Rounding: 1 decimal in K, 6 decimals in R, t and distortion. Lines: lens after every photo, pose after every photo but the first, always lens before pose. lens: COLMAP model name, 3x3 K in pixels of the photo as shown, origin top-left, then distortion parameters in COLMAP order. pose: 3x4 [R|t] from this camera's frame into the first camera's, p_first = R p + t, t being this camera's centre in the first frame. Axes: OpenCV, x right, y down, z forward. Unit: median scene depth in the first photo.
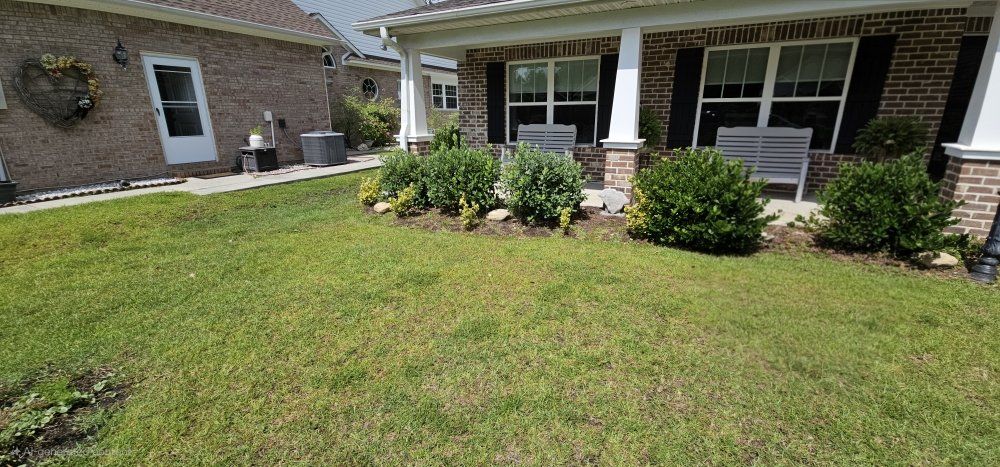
lens RADIAL K [[404.0, 0, 503.5], [0, 404.0, 235.9], [0, 0, 1]] dist [0.006970, -0.008539]
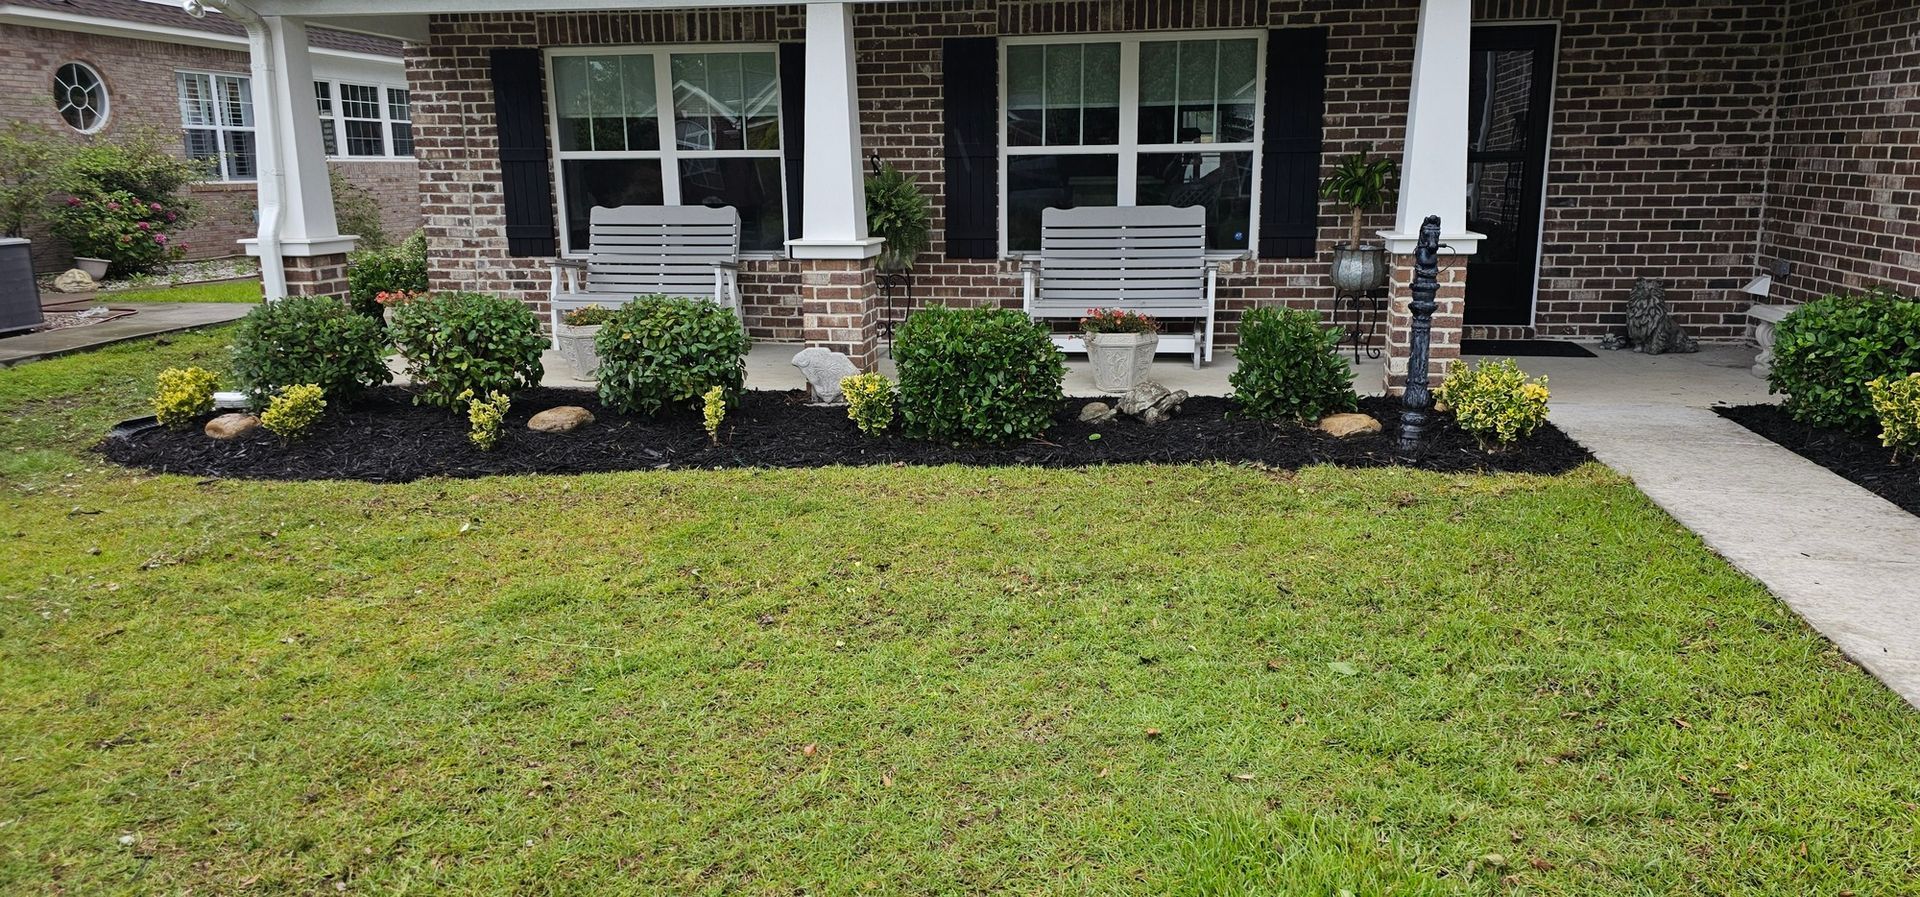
lens RADIAL K [[1277.6, 0, 960.0], [0, 1277.6, 448.5], [0, 0, 1]] dist [0.080892, -0.075459]
pose [[0.951702, -0.071884, 0.298488, -0.011941], [0.094738, 0.993520, -0.062798, 0.071923], [-0.292040, 0.088043, 0.952345, -0.283217]]
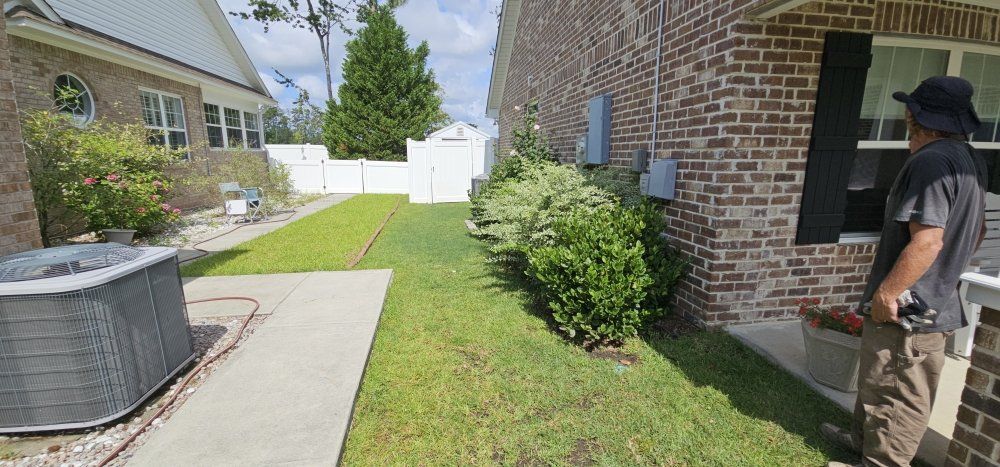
lens RADIAL K [[400.6, 0, 502.7], [0, 400.6, 235.9], [0, 0, 1]] dist [0.030013, -0.020741]
pose [[0.795063, -0.115604, 0.595407, -0.534000], [0.171137, 0.984538, -0.037366, -0.301776], [-0.581882, 0.131605, 0.802555, 0.956433]]
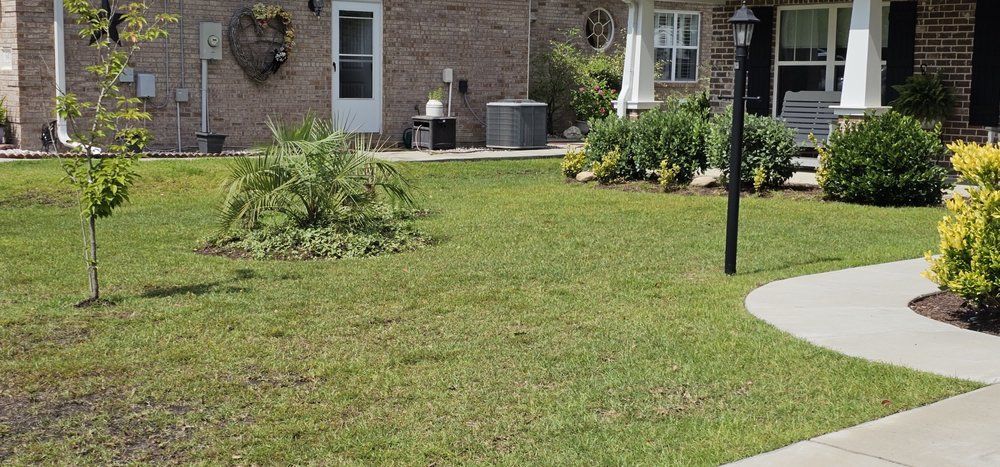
lens RADIAL K [[1367.8, 0, 500.0], [0, 1367.8, 233.5], [0, 0, 1]] dist [0.261304, -1.064615]
pose [[0.927159, 0.059343, -0.369939, 0.503531], [-0.124843, 0.979883, -0.155702, 0.424065], [0.353257, 0.190545, 0.915916, -1.399376]]
